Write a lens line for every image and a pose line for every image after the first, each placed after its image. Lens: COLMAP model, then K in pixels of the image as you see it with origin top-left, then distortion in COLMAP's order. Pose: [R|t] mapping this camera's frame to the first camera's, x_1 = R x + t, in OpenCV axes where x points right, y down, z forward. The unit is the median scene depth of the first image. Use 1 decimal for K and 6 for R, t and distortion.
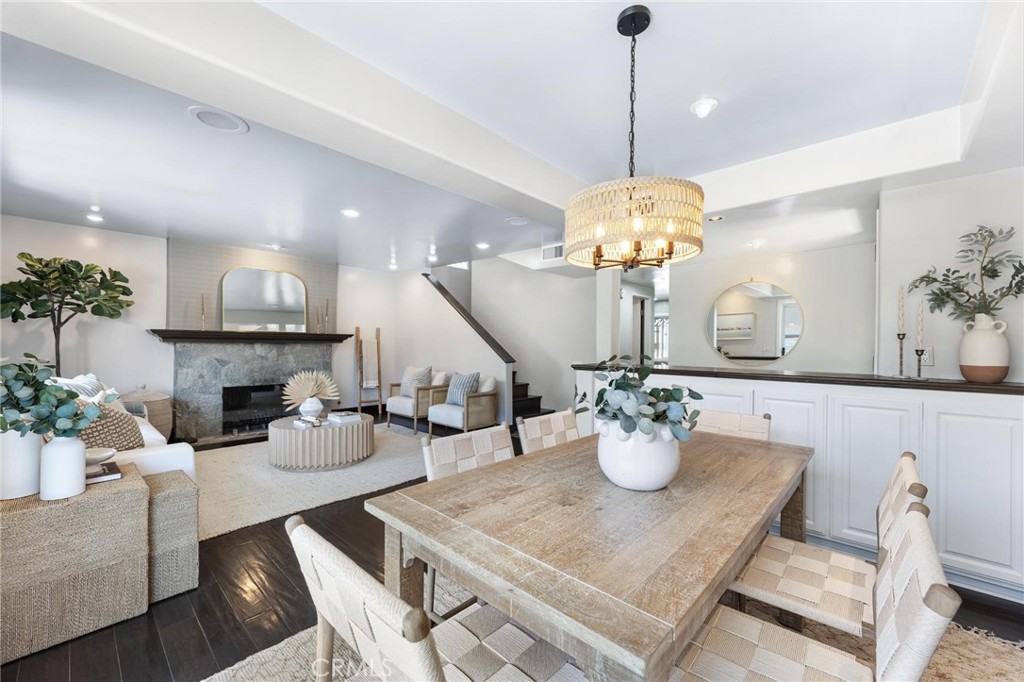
lens RADIAL K [[417.1, 0, 514.9], [0, 417.1, 348.5], [0, 0, 1]] dist [0.000258, 0.000961]
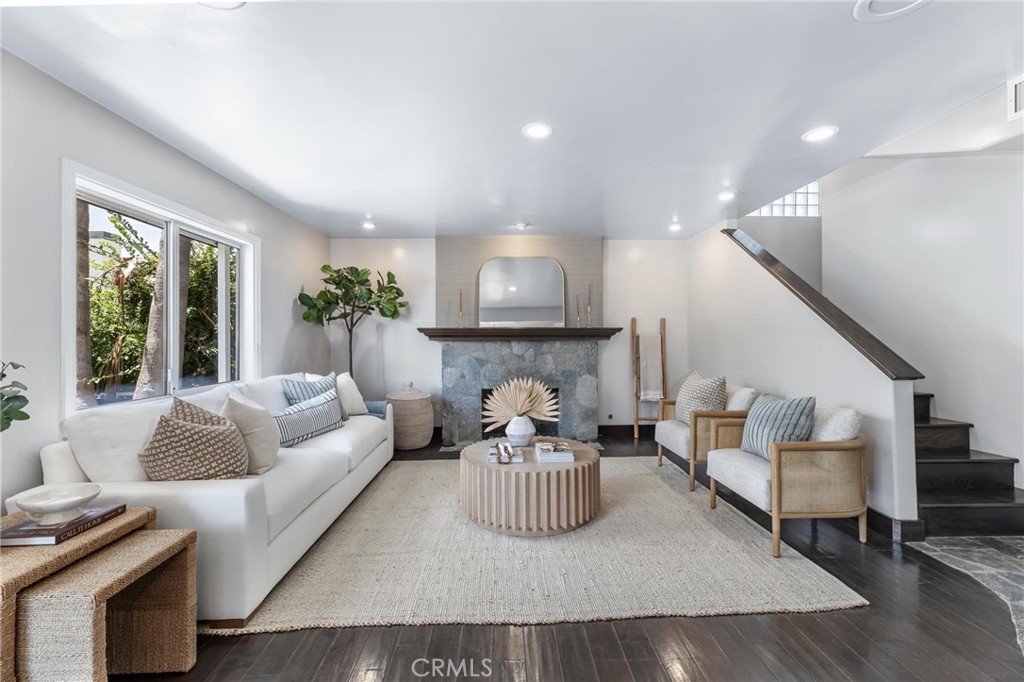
lens RADIAL K [[417.1, 0, 514.6], [0, 417.1, 335.4], [0, 0, 1]] dist [0.000258, 0.000961]
pose [[0.696810, -0.021046, -0.716947, 0.018159], [0.002500, 0.999635, -0.026914, -0.000677], [0.717251, 0.016962, 0.696608, 0.416135]]
